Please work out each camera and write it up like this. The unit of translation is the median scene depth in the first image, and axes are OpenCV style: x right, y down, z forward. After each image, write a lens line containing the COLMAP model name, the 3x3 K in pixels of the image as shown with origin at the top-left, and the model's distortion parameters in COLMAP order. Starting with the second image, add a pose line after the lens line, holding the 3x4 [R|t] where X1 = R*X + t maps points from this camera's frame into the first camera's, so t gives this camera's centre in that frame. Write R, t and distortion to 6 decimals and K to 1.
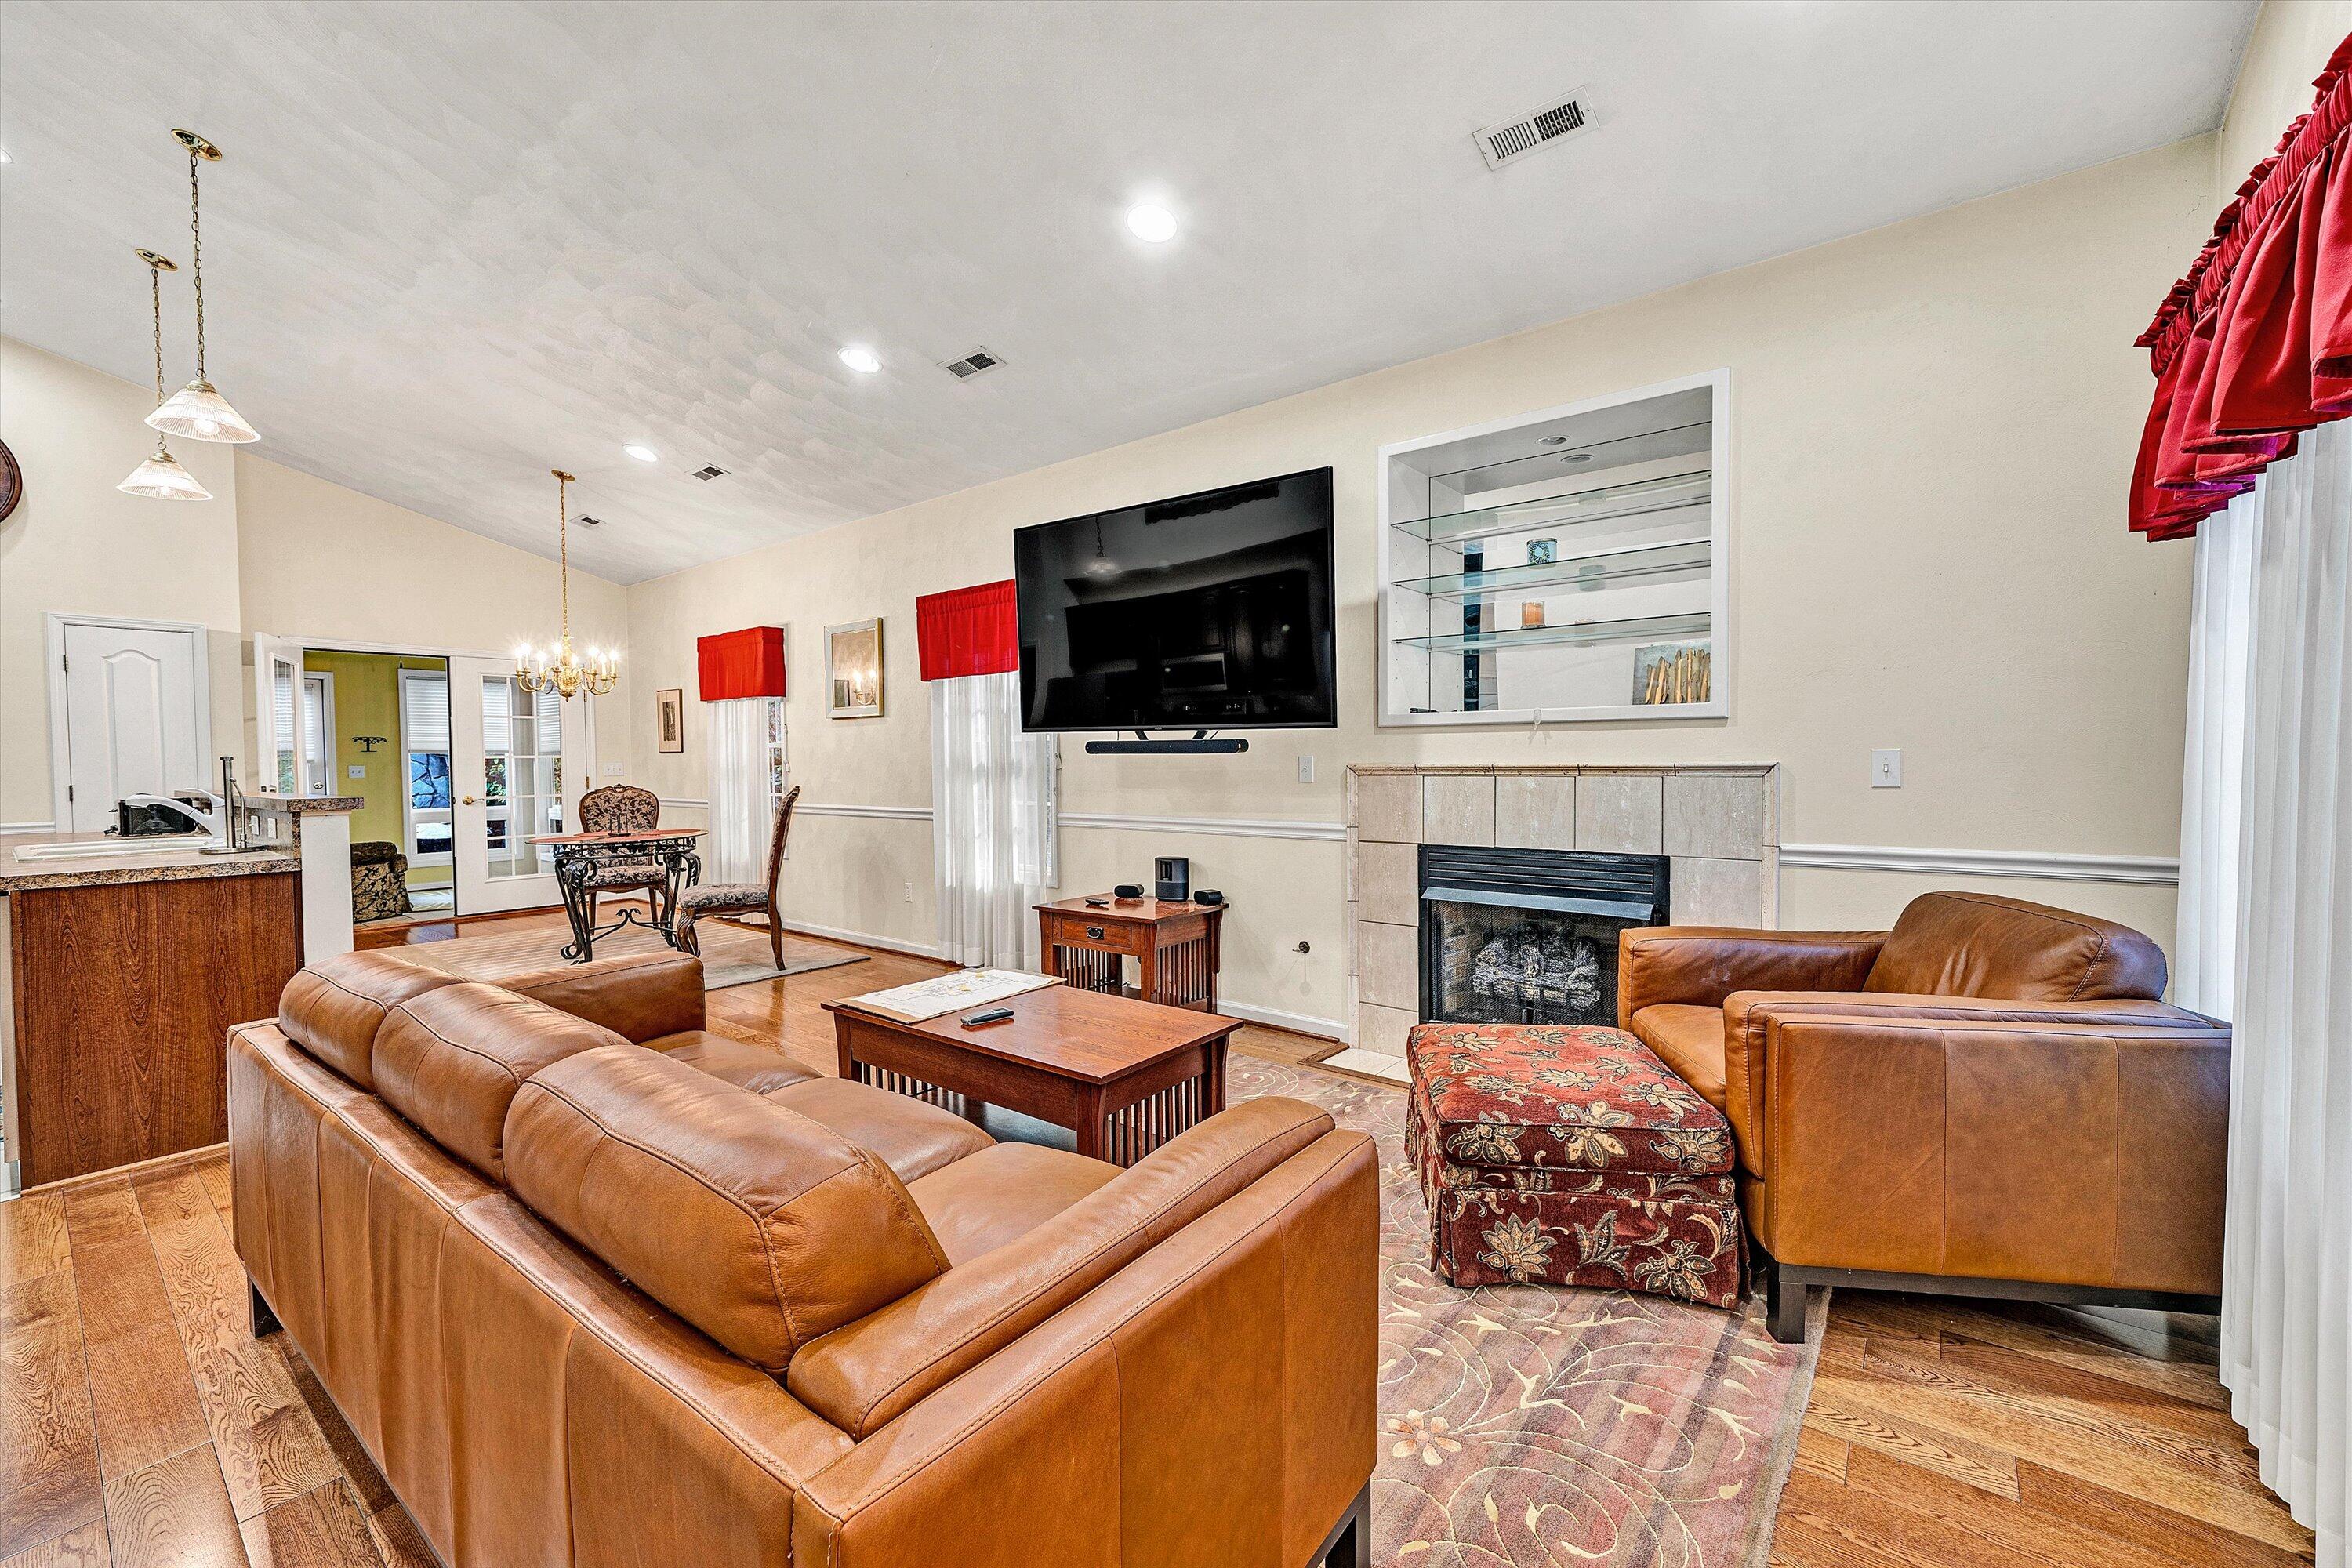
lens RADIAL K [[980.5, 0, 1166.4], [0, 980.5, 783.8], [0, 0, 1]] dist [0.000137, 0.005070]
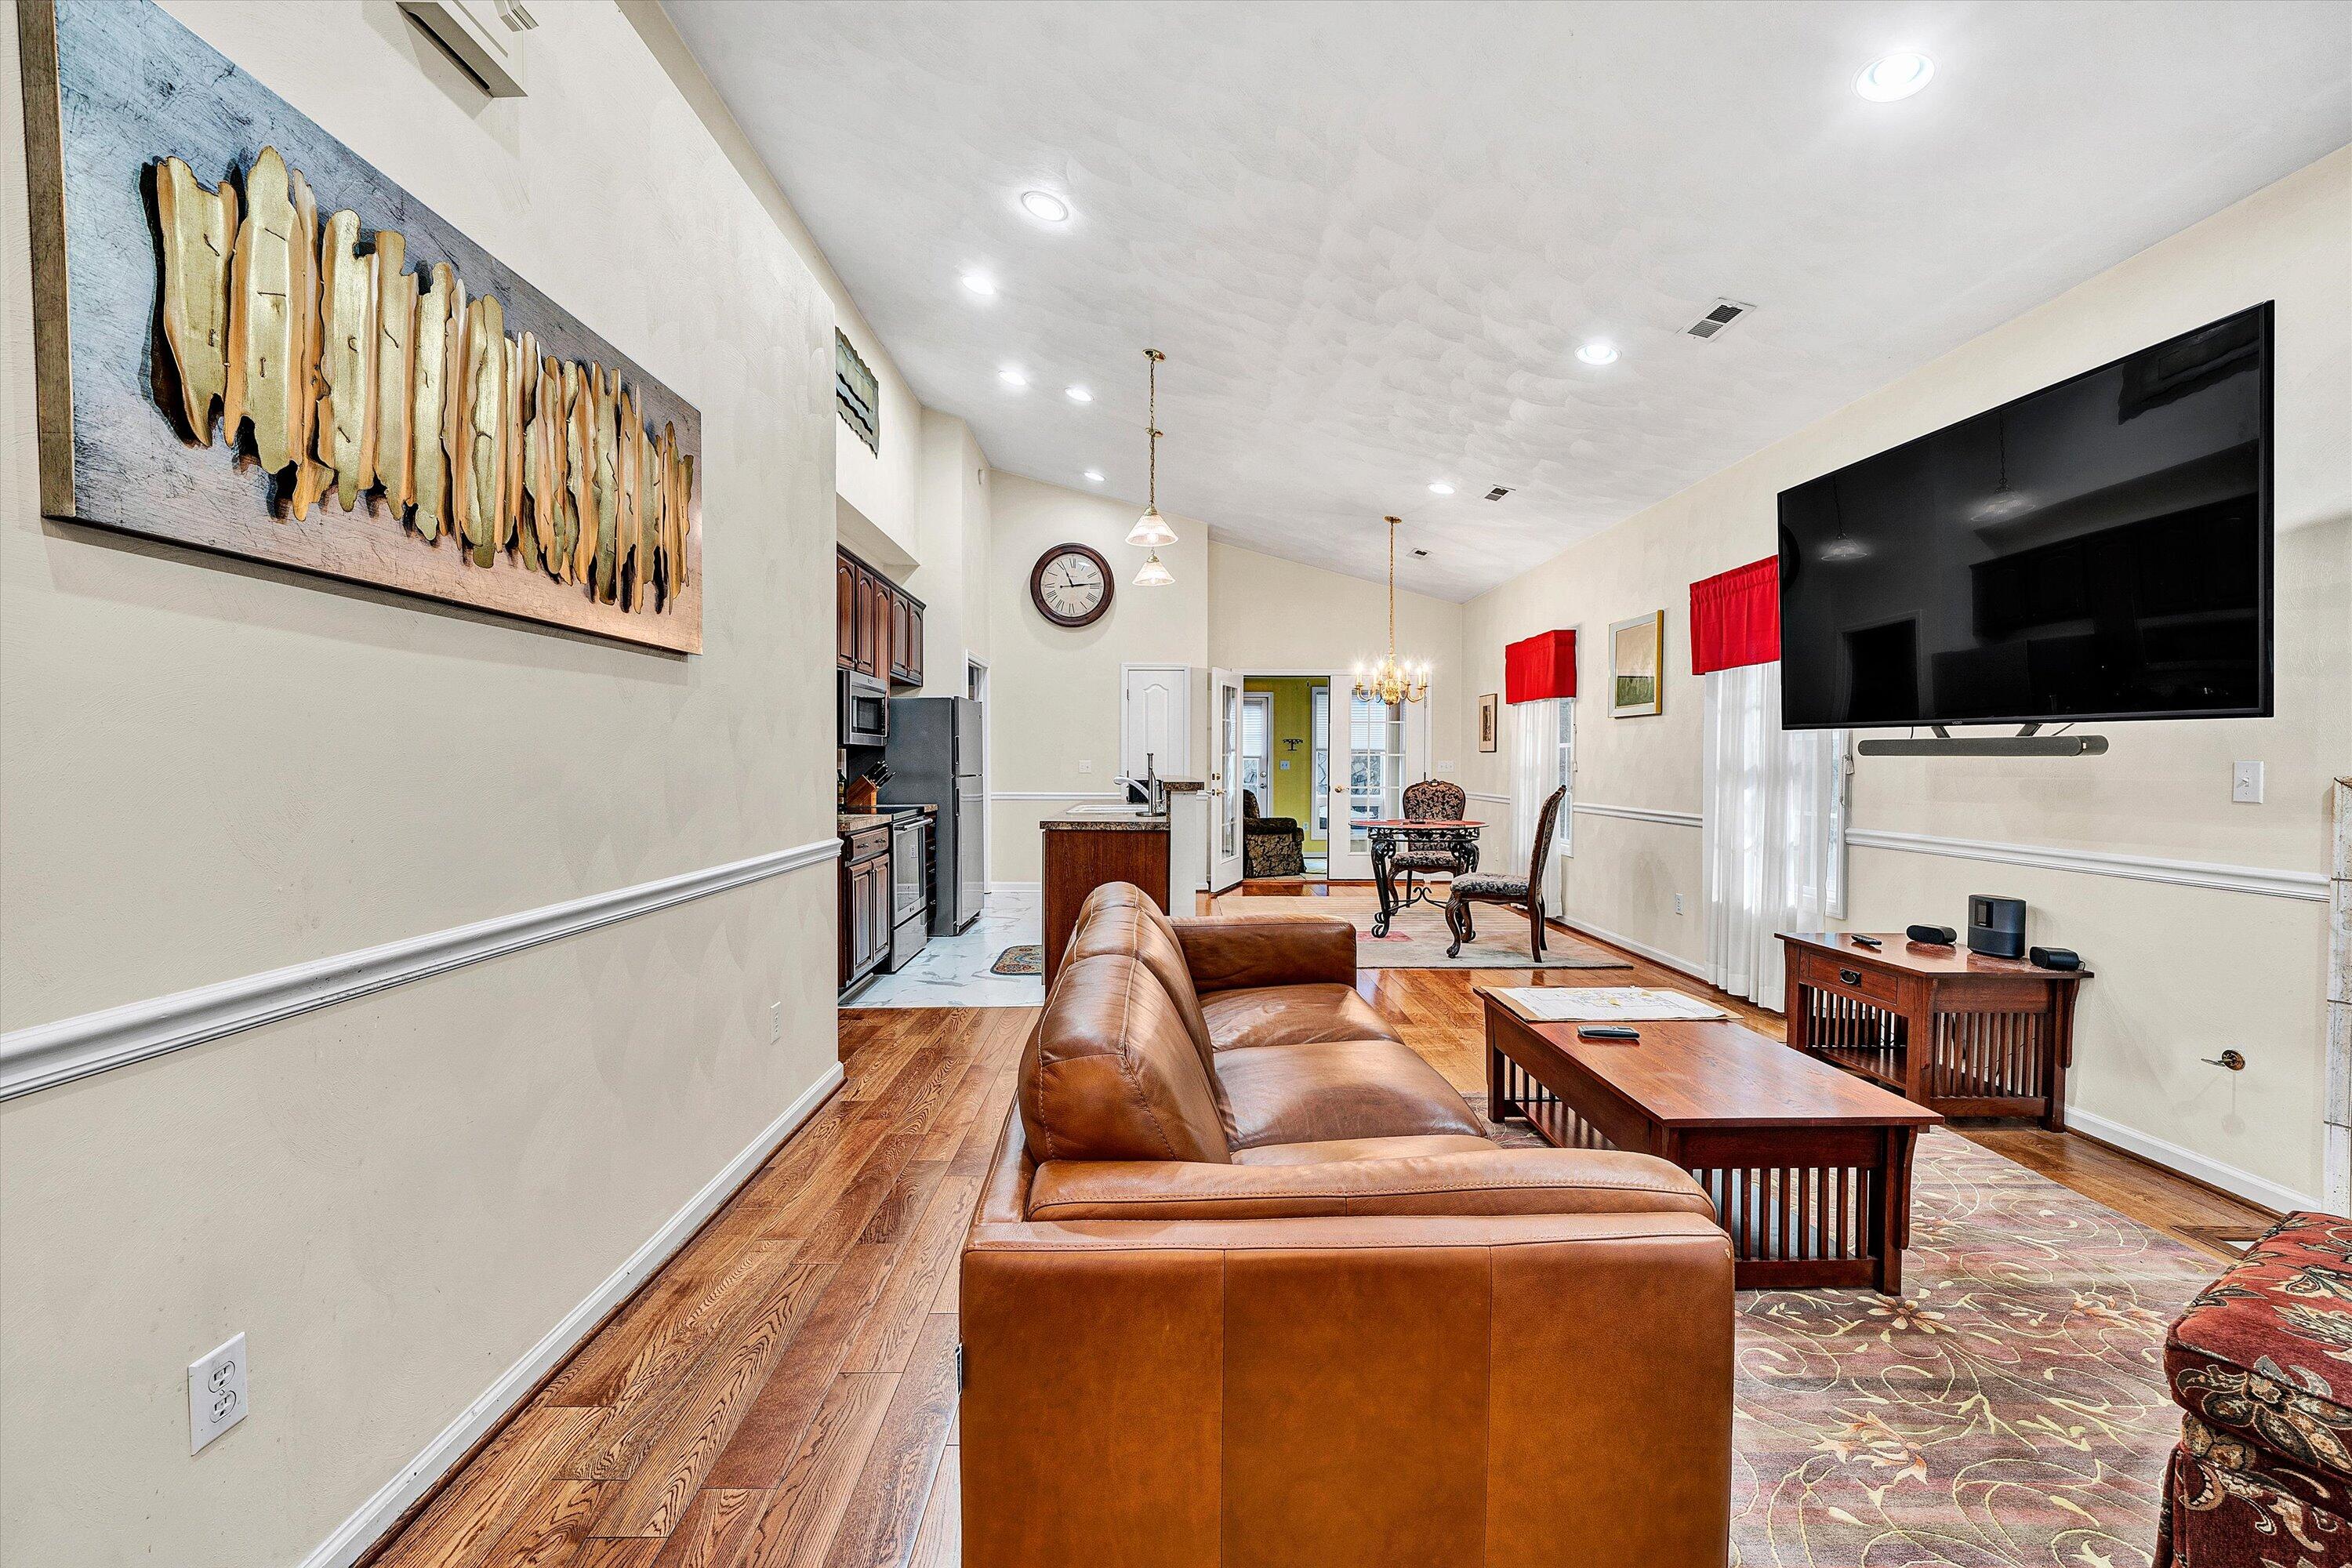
lens RADIAL K [[980.5, 0, 1166.4], [0, 980.5, 783.8], [0, 0, 1]] dist [0.000137, 0.005070]
pose [[0.631617, 0.030367, -0.774686, 0.173099], [-0.030316, 0.999436, 0.014460, -0.001763], [0.774688, 0.014352, 0.632181, 0.044447]]
